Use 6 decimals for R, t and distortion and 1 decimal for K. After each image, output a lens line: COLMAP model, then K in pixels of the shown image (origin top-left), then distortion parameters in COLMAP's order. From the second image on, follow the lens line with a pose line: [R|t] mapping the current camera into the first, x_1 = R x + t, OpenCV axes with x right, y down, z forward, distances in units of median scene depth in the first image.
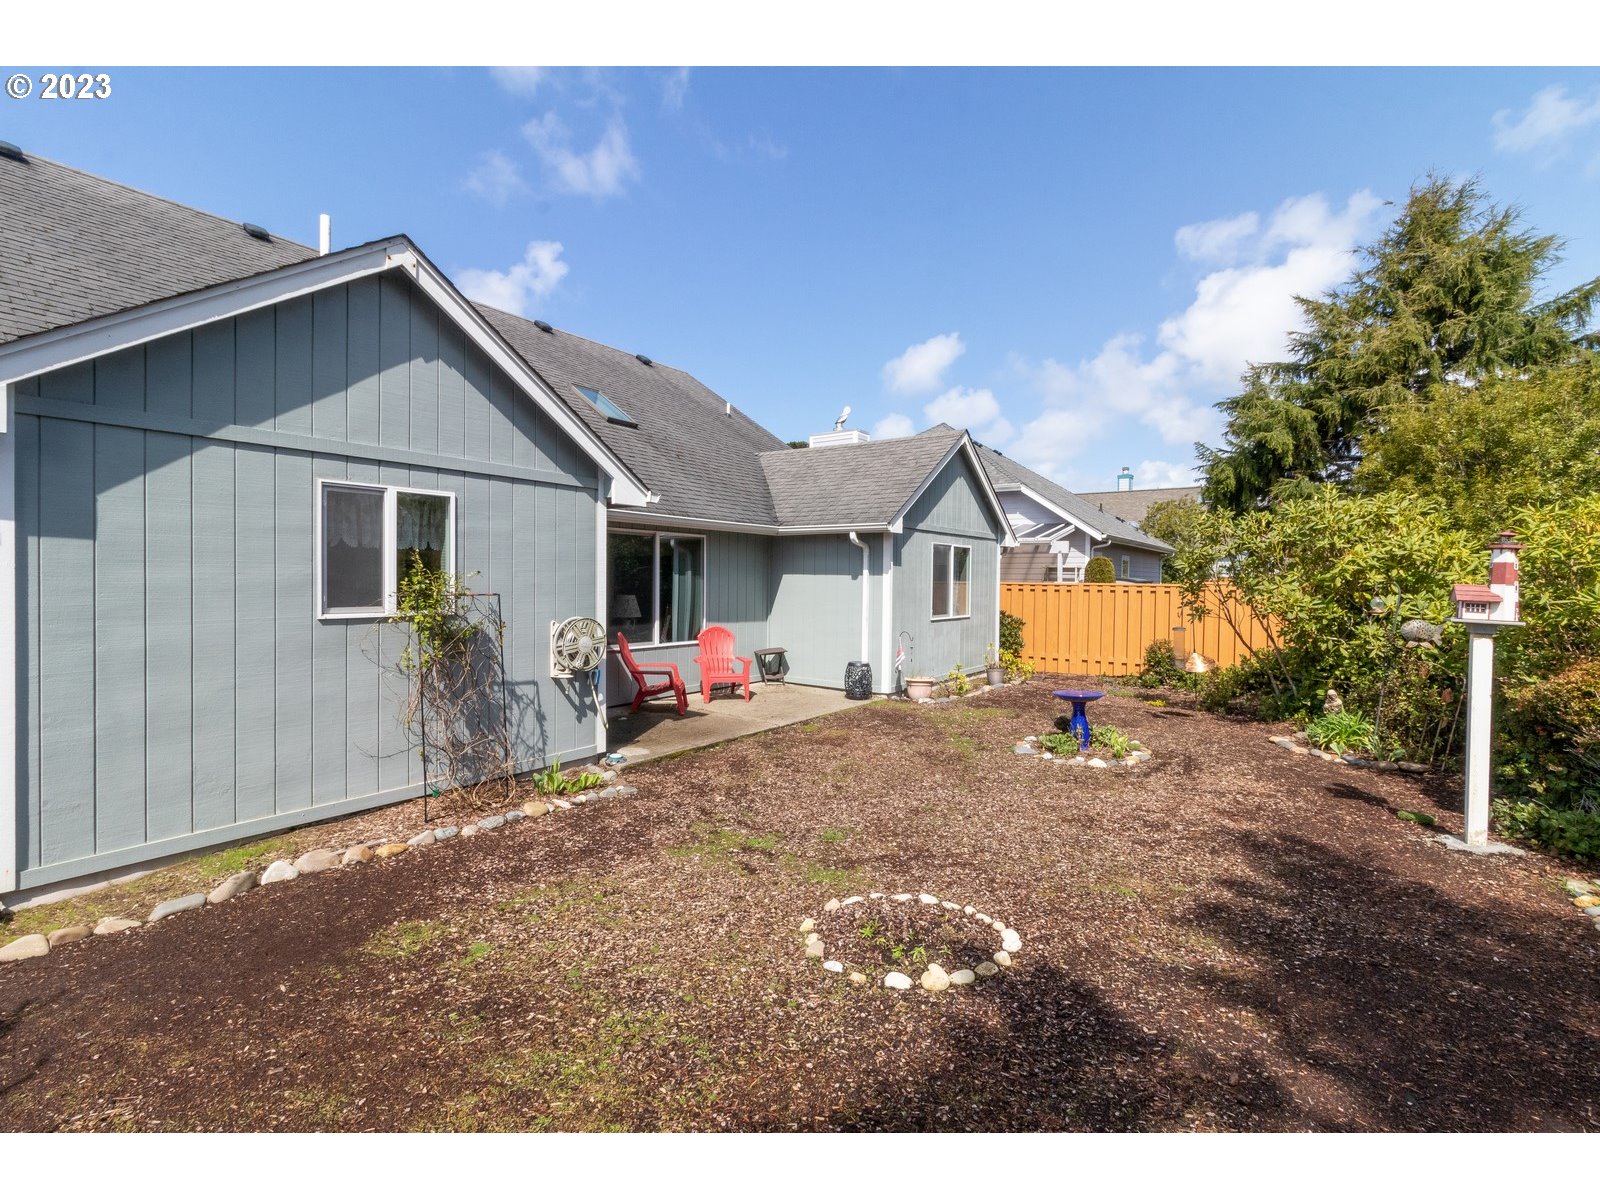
lens RADIAL K [[755.5, 0, 807.1], [0, 755.5, 590.7], [0, 0, 1]] dist [0.005345, -0.000009]
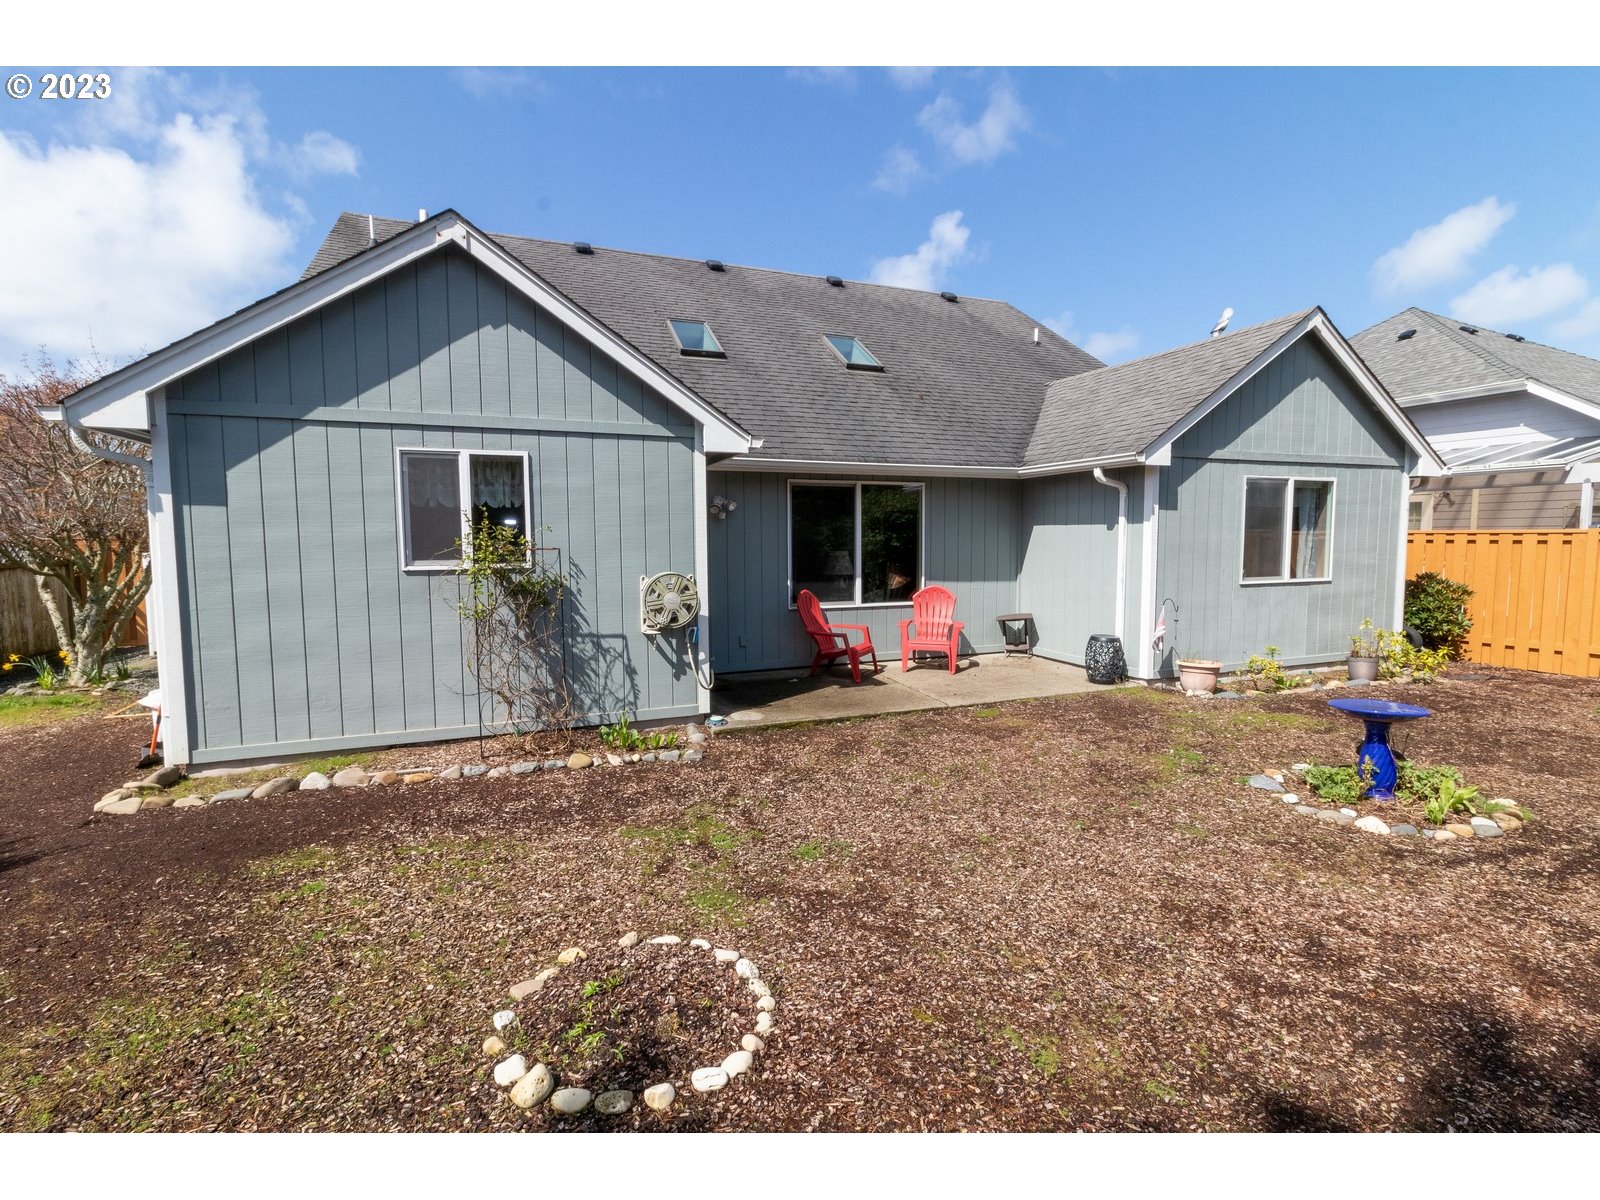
lens RADIAL K [[755.5, 0, 807.1], [0, 755.5, 590.7], [0, 0, 1]] dist [0.005345, -0.000009]
pose [[0.832175, 0.024468, -0.553973, 0.398640], [0.005468, 0.998615, 0.052321, 0.009208], [0.554487, -0.046569, 0.830889, 0.303147]]
